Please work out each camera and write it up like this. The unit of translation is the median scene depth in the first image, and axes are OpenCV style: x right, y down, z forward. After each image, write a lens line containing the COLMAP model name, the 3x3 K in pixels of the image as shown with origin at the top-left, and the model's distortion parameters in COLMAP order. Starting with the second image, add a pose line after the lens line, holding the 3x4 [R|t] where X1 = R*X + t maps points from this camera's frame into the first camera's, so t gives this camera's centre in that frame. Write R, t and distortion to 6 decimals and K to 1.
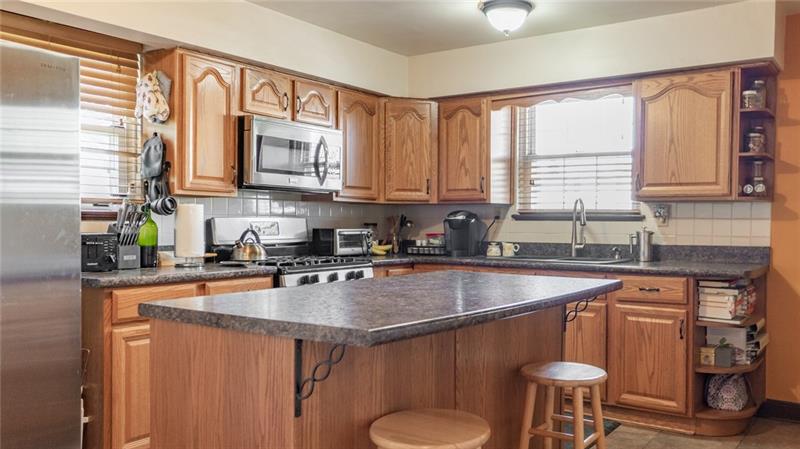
lens RADIAL K [[662.7, 0, 456.5], [0, 662.7, 226.1], [0, 0, 1]] dist [0.006961, -0.000297]
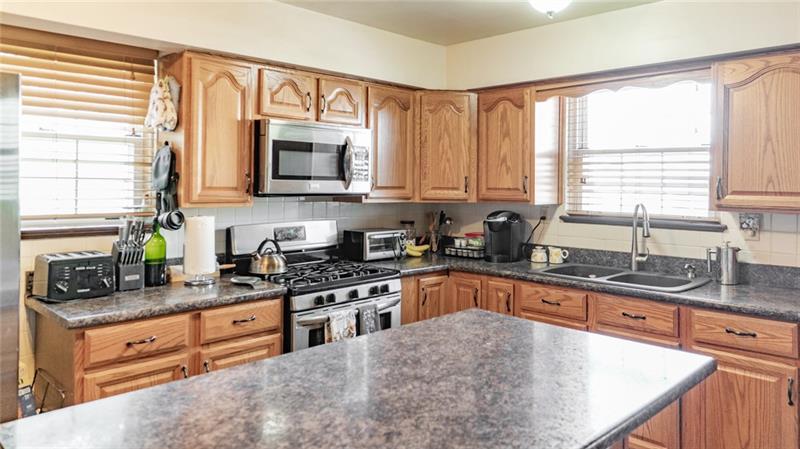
lens RADIAL K [[566.6, 0, 399.1], [0, 566.6, 178.1], [0, 0, 1]] dist [0.007588, 0.003818]
pose [[0.978856, -0.000484, -0.204551, 0.031012], [-0.002560, 0.999890, -0.014618, -0.064332], [0.204535, 0.014832, 0.978747, 0.228723]]
